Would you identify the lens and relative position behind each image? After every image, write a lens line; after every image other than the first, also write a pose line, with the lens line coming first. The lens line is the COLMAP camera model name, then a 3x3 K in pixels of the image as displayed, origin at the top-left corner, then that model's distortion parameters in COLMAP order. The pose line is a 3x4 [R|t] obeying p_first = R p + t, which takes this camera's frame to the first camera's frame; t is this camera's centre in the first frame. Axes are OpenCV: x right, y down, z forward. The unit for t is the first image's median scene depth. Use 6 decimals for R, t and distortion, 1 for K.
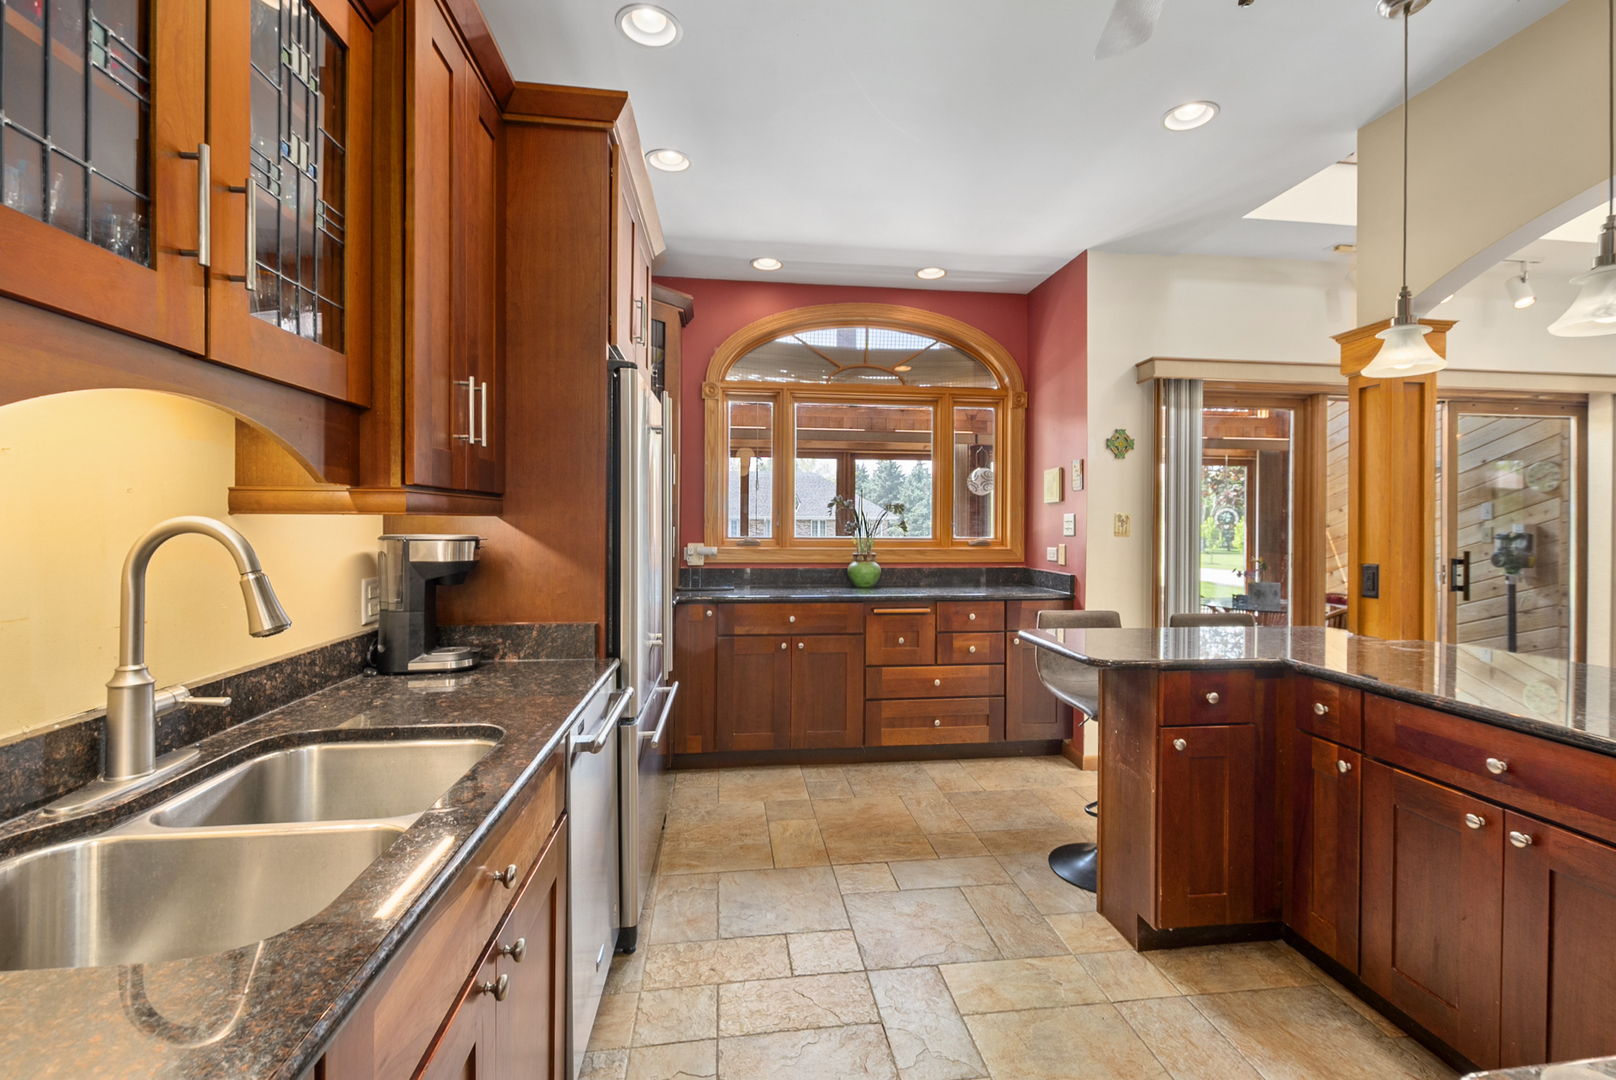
lens RADIAL K [[715.1, 0, 818.1], [0, 715.1, 522.6], [0, 0, 1]] dist [0.002987, -0.000497]
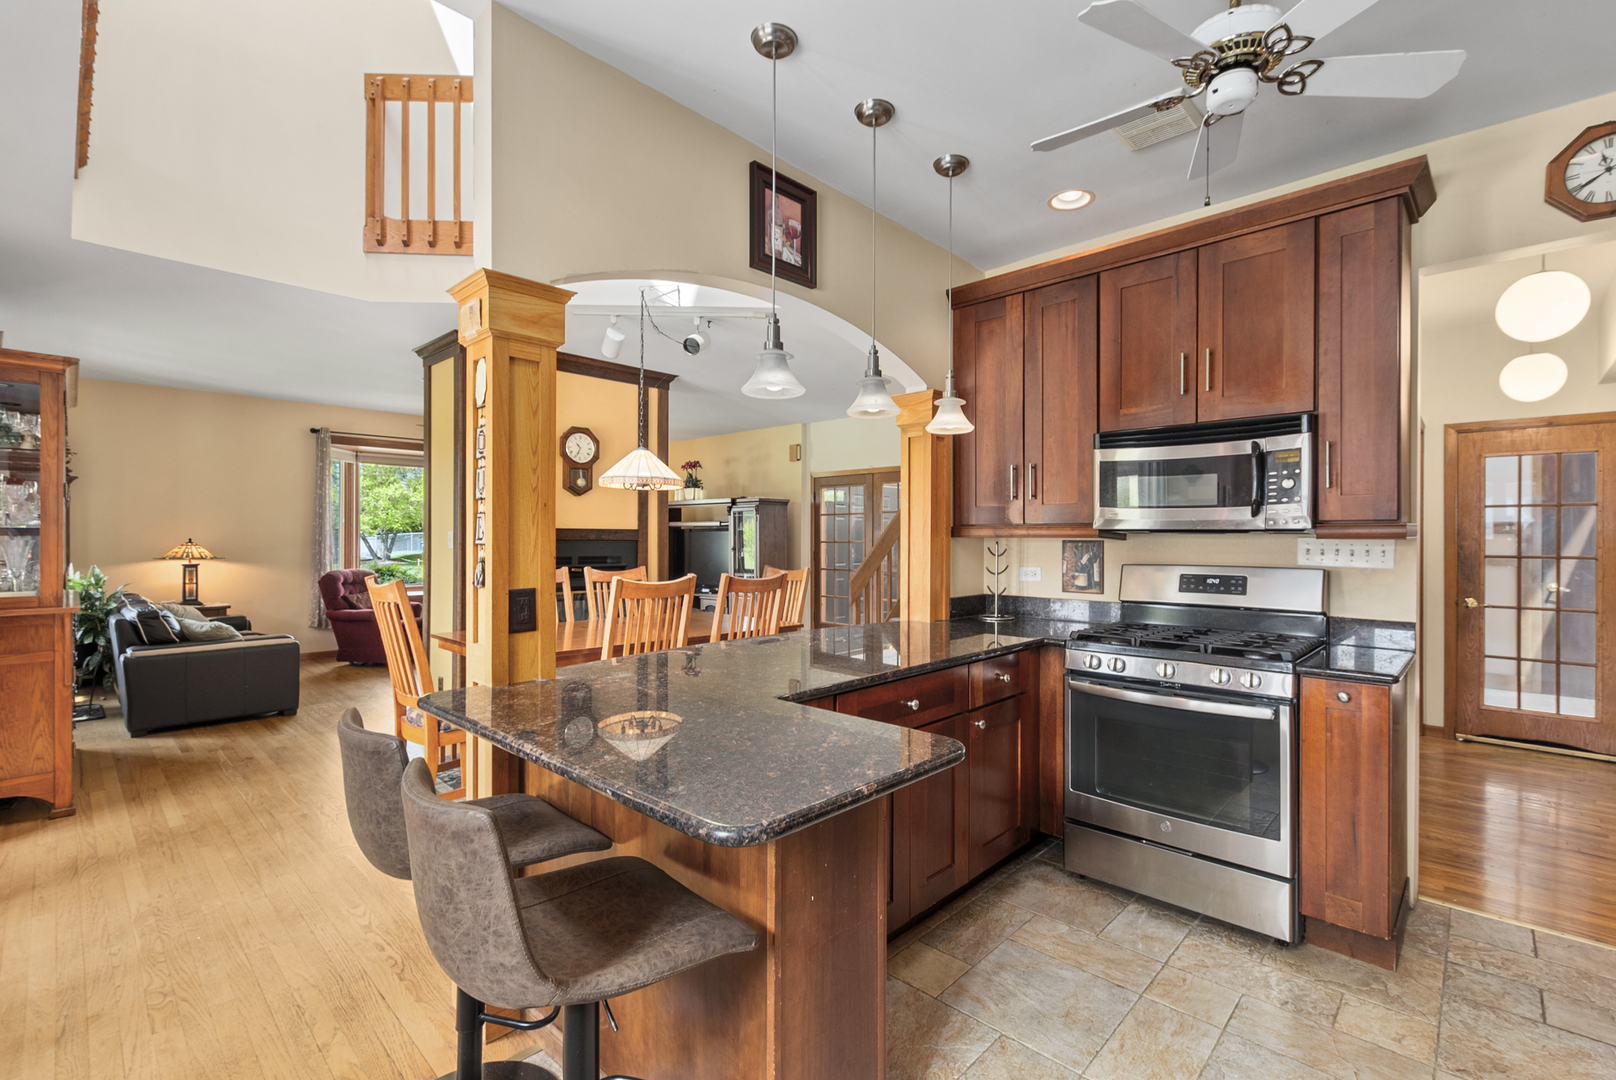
lens RADIAL K [[712.0, 0, 821.9], [0, 712.0, 536.6], [0, 0, 1]] dist [0.001601, -0.000040]
pose [[-0.632145, -0.009667, 0.774789, -0.022458], [-0.006097, 0.999953, 0.007502, -0.004385], [-0.774826, 0.000018, -0.632175, 0.941292]]
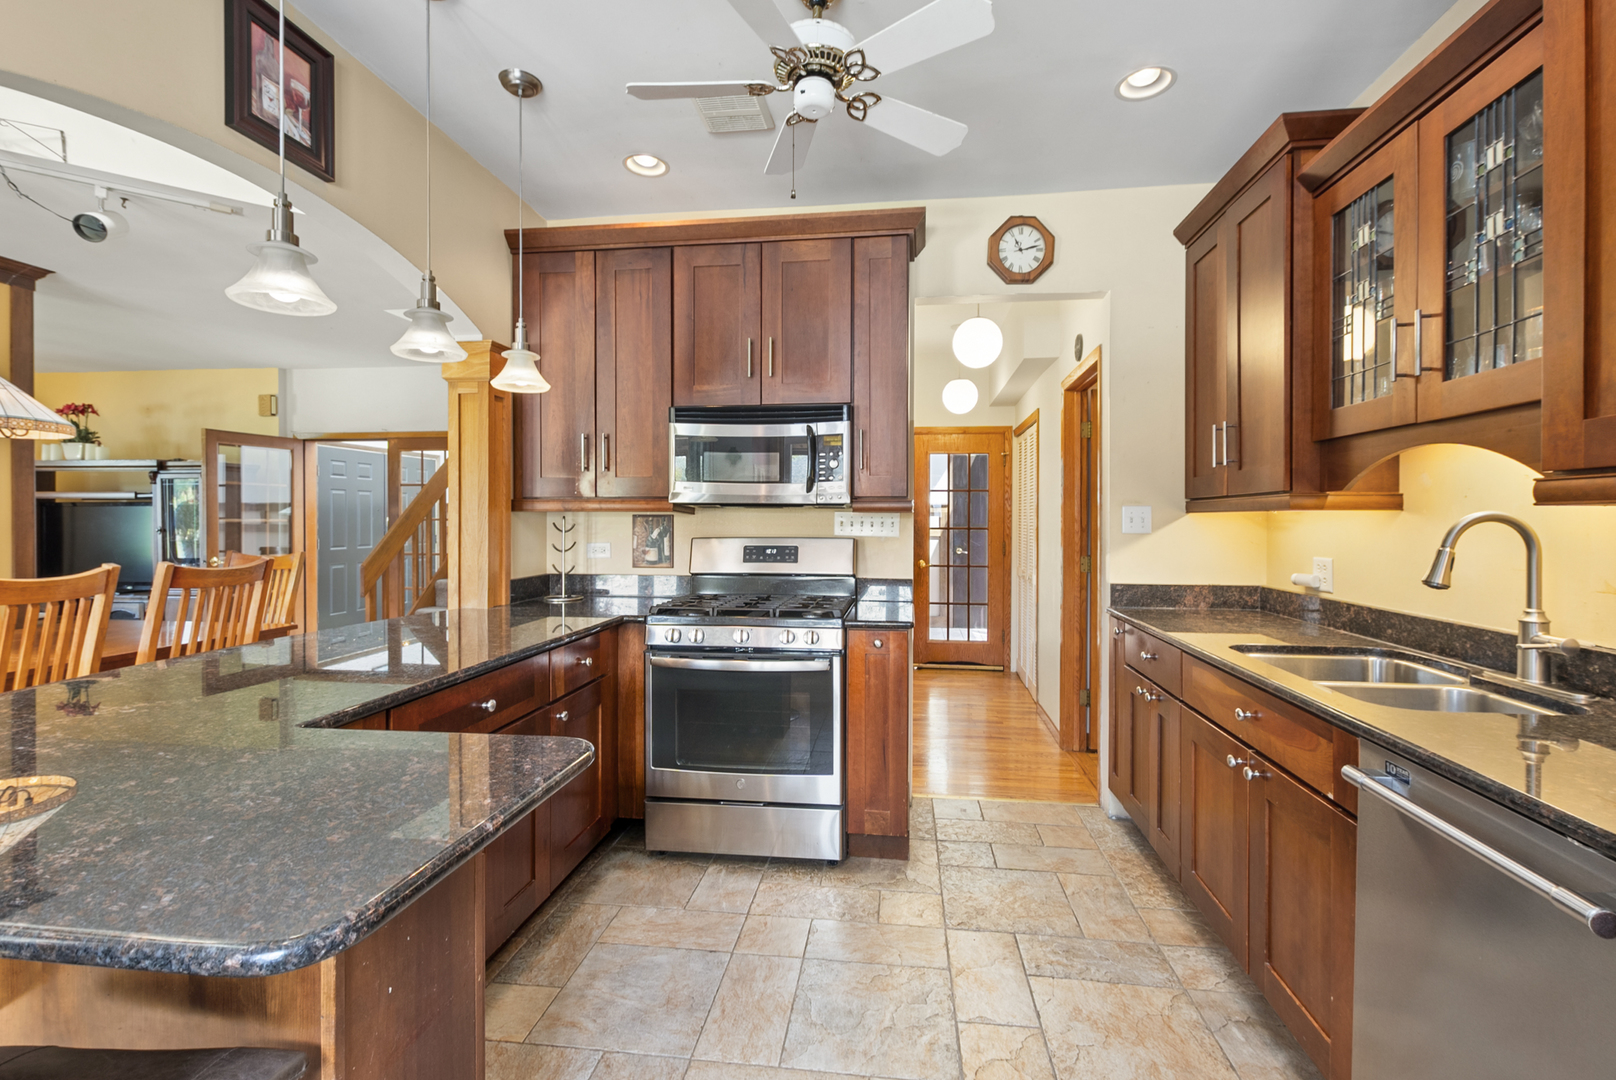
lens RADIAL K [[715.1, 0, 818.1], [0, 715.1, 522.6], [0, 0, 1]] dist [0.002987, -0.000497]
pose [[-0.966882, -0.012049, 0.254937, 0.045064], [-0.009603, 0.999895, 0.010837, 0.004156], [-0.255041, 0.008030, -0.966897, 0.931550]]
